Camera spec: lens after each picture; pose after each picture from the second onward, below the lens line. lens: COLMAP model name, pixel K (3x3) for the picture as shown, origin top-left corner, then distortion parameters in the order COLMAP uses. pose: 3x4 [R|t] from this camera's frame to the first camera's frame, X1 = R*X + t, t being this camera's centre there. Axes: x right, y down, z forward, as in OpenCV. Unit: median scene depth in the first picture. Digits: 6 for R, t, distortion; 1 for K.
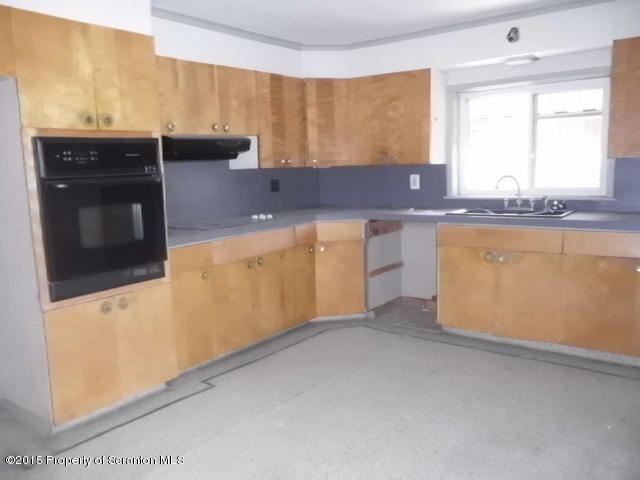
lens RADIAL K [[554.5, 0, 318.6], [0, 554.5, 238.7], [0, 0, 1]] dist [-0.013896, -0.000612]
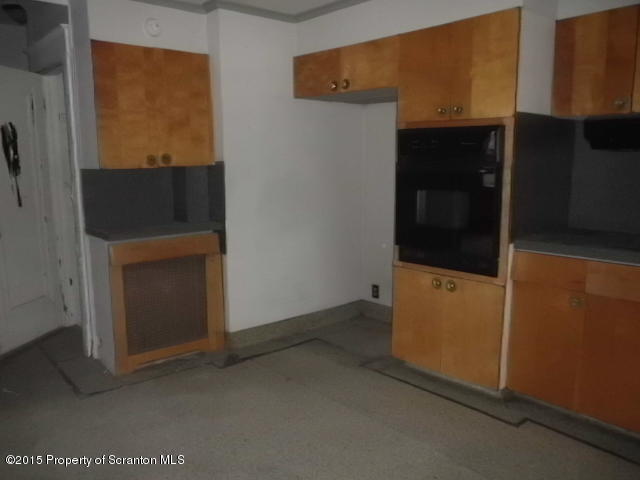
lens RADIAL K [[554.5, 0, 318.6], [0, 554.5, 243.5], [0, 0, 1]] dist [-0.013896, -0.000612]
pose [[-0.174719, 0.181249, -0.967792, 0.701576], [-0.138461, 0.968621, 0.206401, -0.144878], [0.974834, 0.170064, -0.144141, 0.908606]]
